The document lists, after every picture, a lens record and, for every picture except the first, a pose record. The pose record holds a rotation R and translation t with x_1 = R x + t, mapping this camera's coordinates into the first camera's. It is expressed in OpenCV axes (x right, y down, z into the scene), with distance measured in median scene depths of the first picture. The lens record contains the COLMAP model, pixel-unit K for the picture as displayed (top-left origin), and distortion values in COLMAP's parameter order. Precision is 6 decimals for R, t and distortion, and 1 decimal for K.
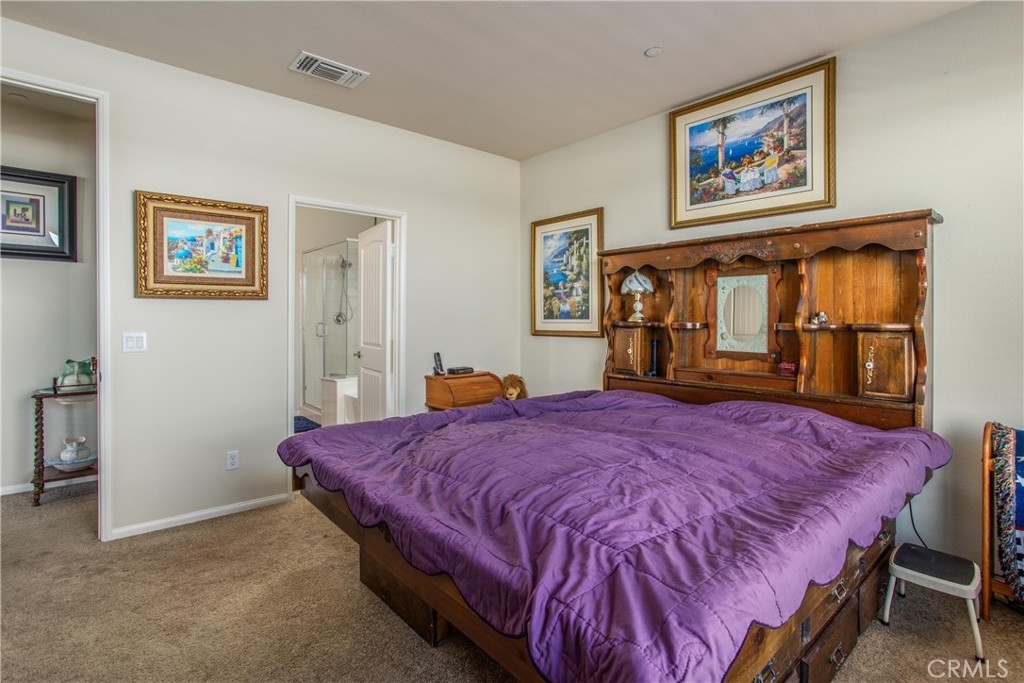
lens RADIAL K [[497.0, 0, 510.6], [0, 497.0, 328.9], [0, 0, 1]] dist [-0.053067, 0.032780]
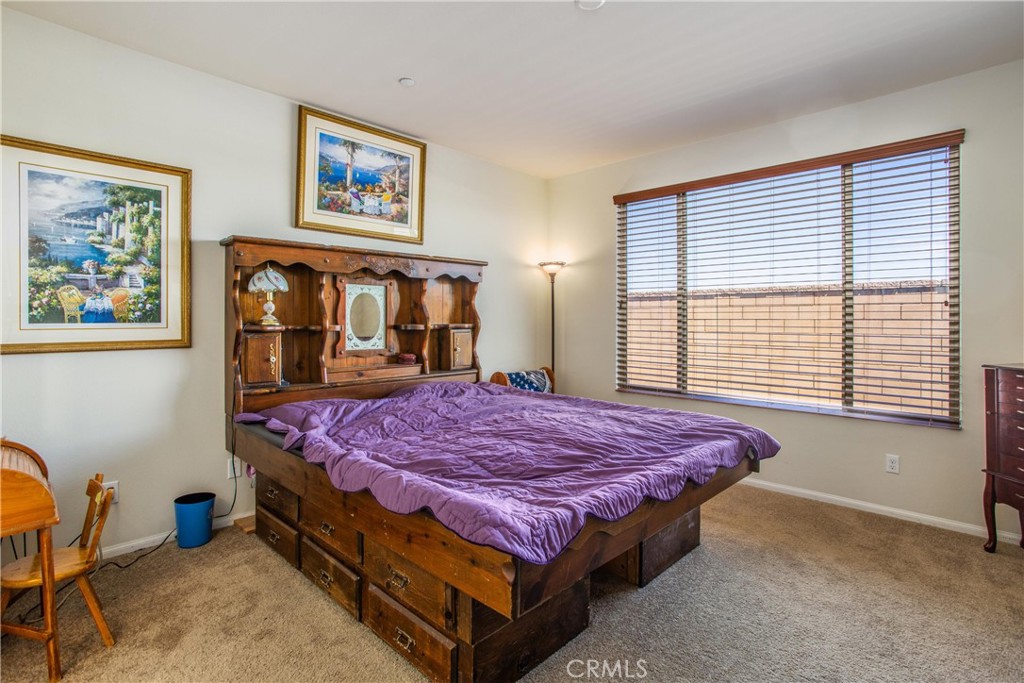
lens RADIAL K [[497.0, 0, 510.6], [0, 497.0, 328.9], [0, 0, 1]] dist [-0.053067, 0.032780]
pose [[-0.079037, -0.015847, 0.996746, -0.676234], [0.023318, 0.999571, 0.017741, -0.014338], [-0.996599, 0.024644, -0.078634, 0.692573]]
